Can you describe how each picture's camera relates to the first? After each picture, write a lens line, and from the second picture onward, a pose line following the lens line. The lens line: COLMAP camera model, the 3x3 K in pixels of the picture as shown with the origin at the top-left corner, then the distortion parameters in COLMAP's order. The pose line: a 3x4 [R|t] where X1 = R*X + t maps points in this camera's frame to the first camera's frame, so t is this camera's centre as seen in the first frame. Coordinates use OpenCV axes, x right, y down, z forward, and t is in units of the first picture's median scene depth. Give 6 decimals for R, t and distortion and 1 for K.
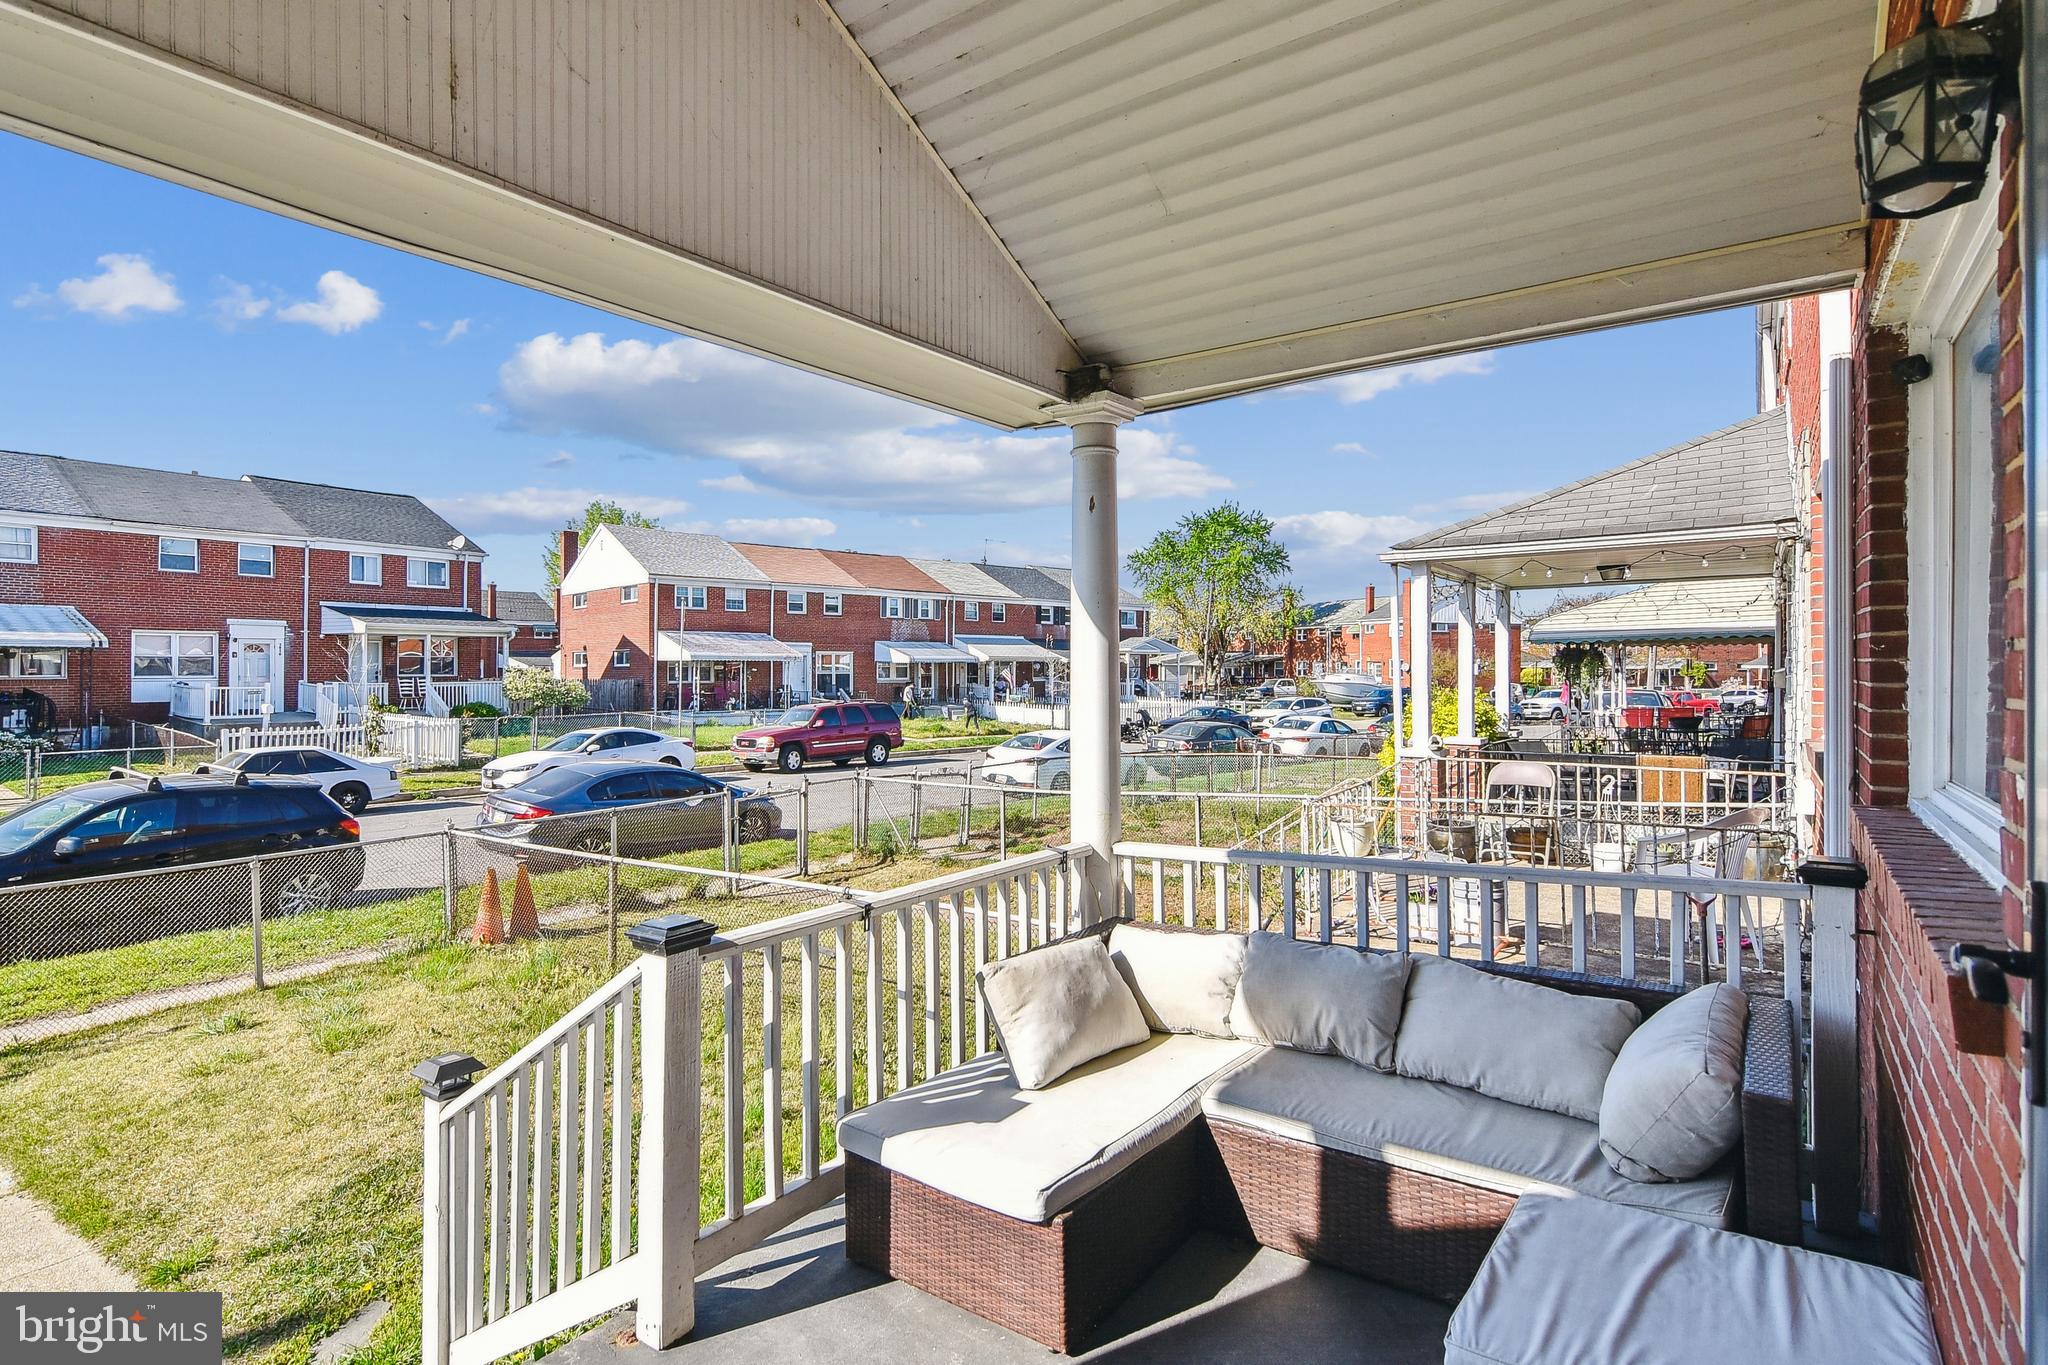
lens RADIAL K [[960.9, 0, 1024.0], [0, 960.9, 682.5], [0, 0, 1]] dist [0.000253, -0.000065]
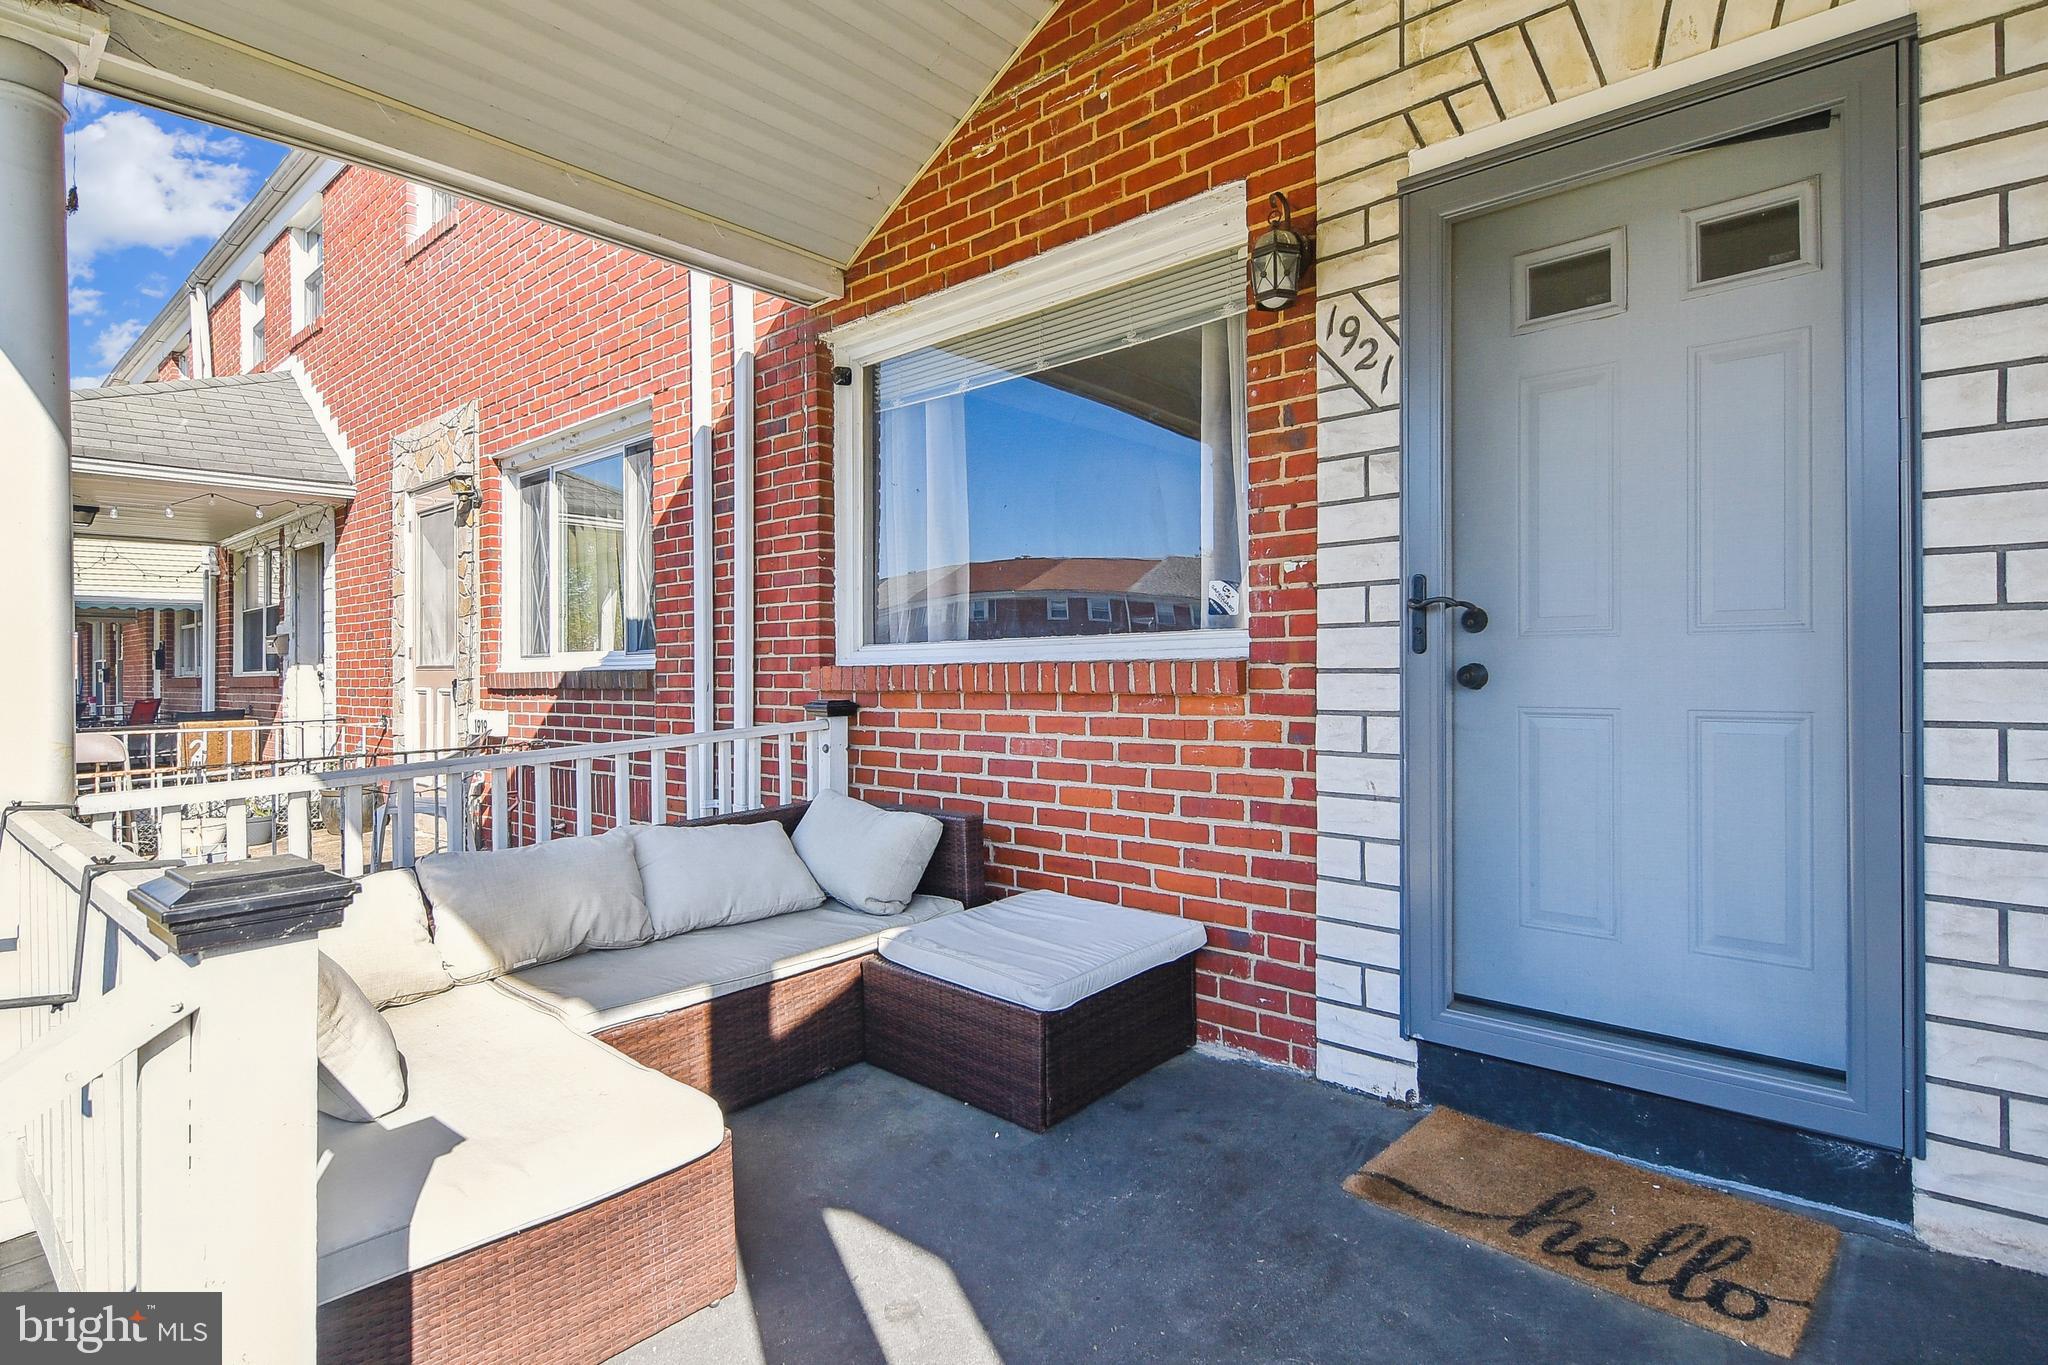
lens RADIAL K [[984.1, 0, 1024.0], [0, 984.1, 682.5], [0, 0, 1]] dist [0.000697, 0.000039]
pose [[0.134085, -0.017807, 0.990810, -0.574027], [0.010183, 0.999811, 0.016591, 0.132562], [-0.990918, 0.007865, 0.134241, 0.496960]]
